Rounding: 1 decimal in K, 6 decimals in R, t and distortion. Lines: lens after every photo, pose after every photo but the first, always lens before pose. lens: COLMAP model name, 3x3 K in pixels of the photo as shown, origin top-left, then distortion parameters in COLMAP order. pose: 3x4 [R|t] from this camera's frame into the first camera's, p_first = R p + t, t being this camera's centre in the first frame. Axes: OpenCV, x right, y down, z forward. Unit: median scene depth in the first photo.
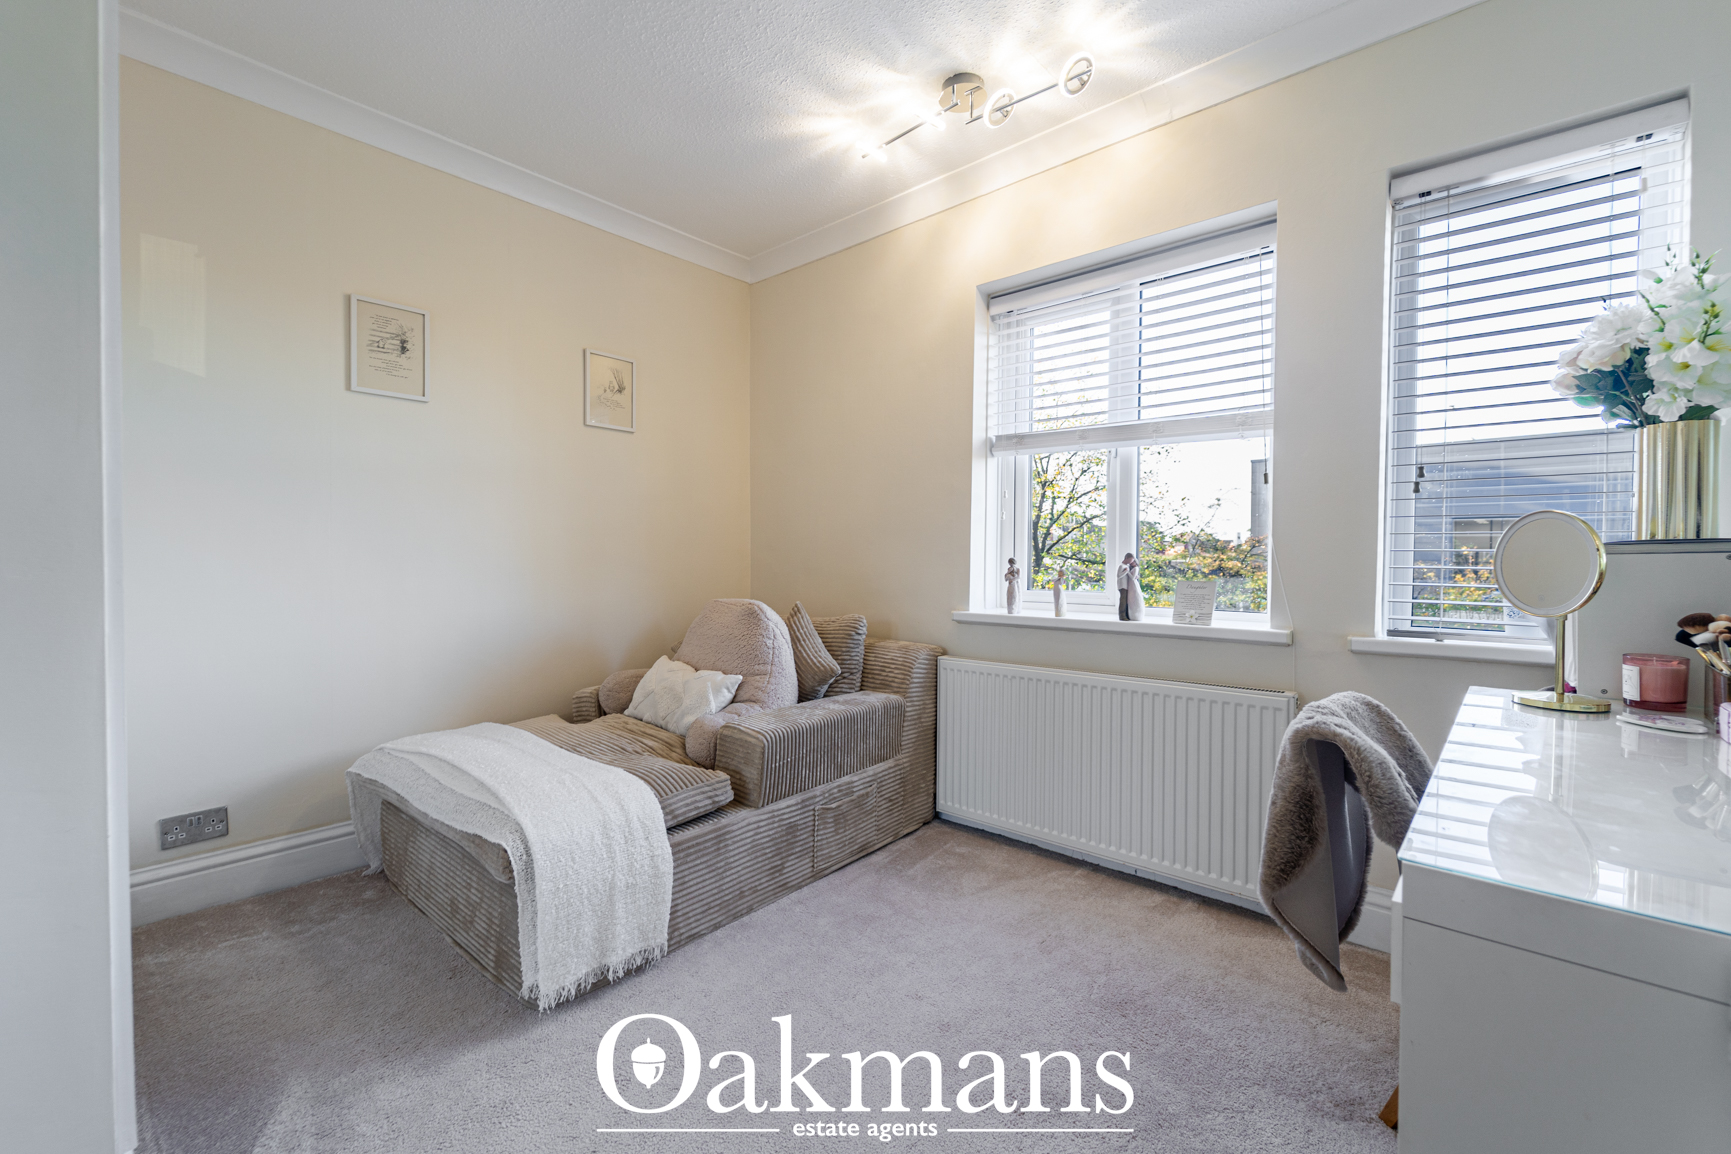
lens RADIAL K [[707.0, 0, 863.4], [0, 707.0, 572.2], [0, 0, 1]] dist [-0.002517, -0.001057]
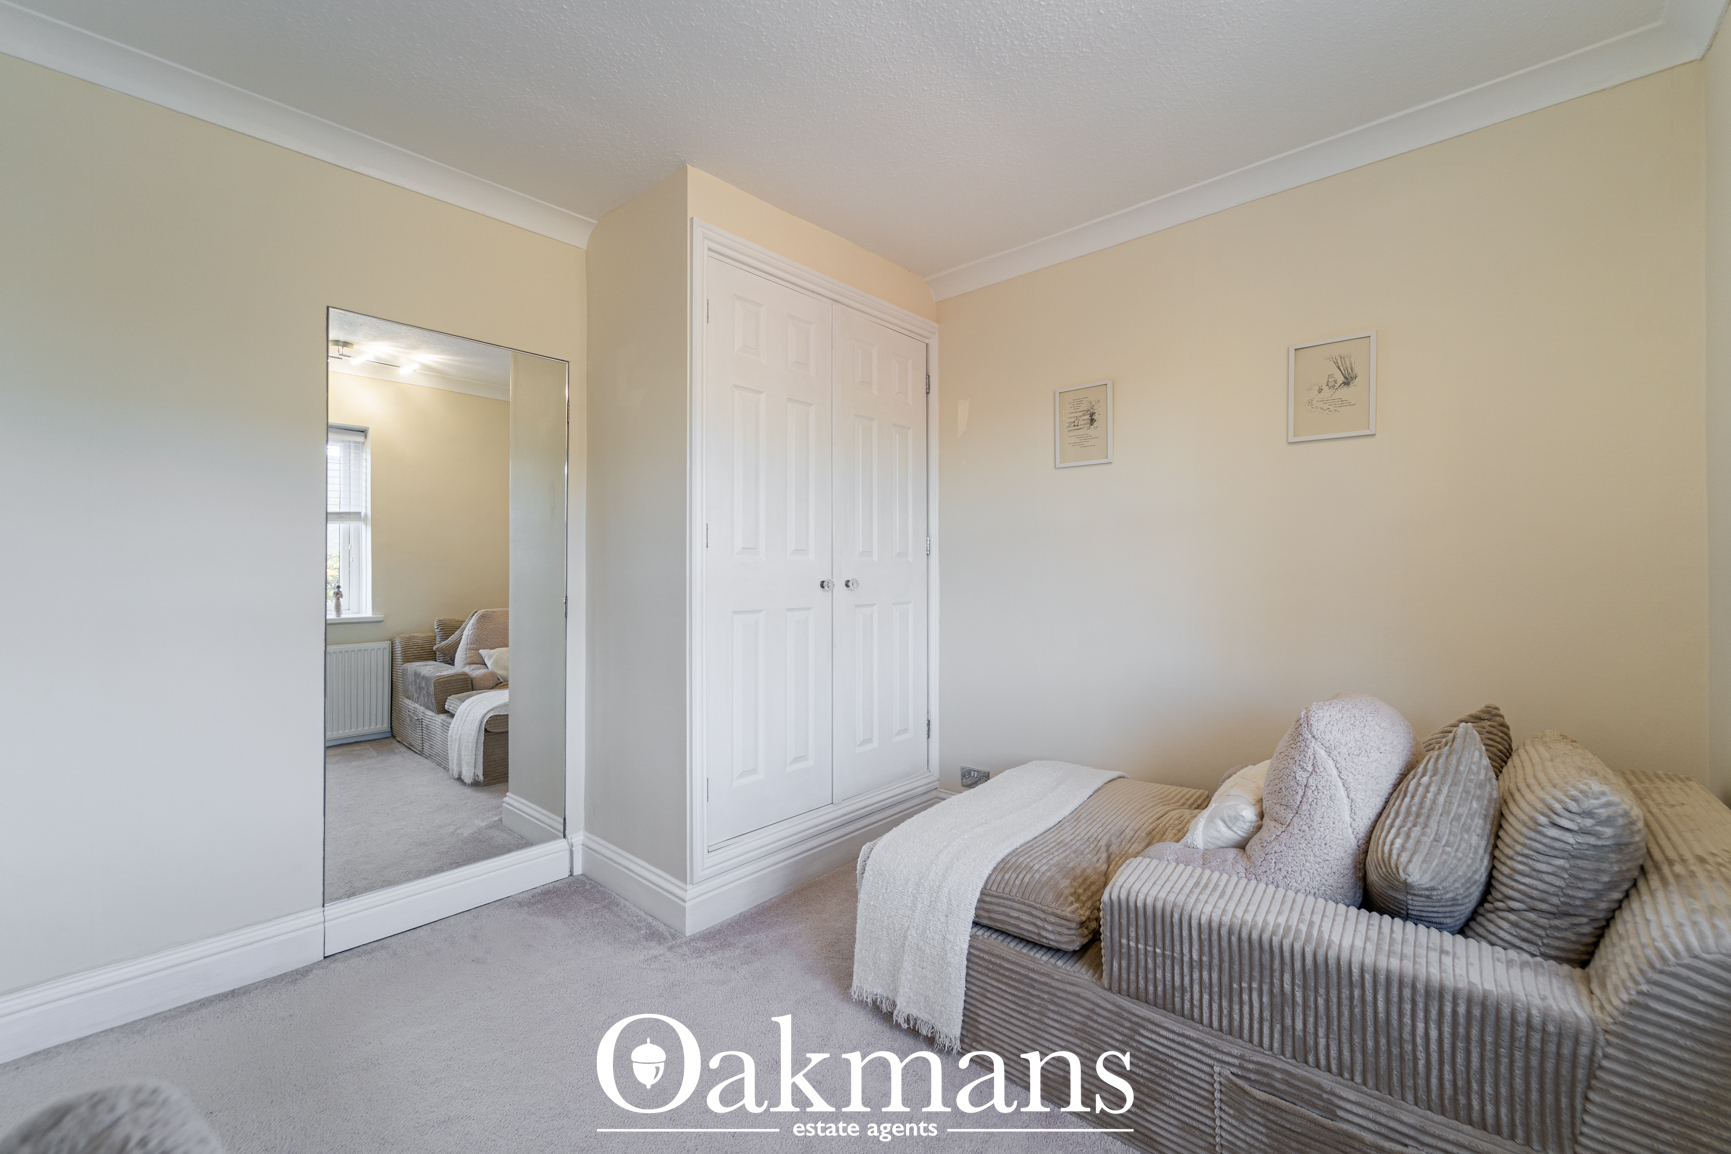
lens RADIAL K [[707.0, 0, 863.4], [0, 707.0, 572.2], [0, 0, 1]] dist [-0.002517, -0.001057]
pose [[-0.023799, 0.000438, -0.999717, 0.493605], [-0.020589, 0.999788, 0.000929, -0.068384], [0.999505, 0.020605, -0.023785, 0.672430]]
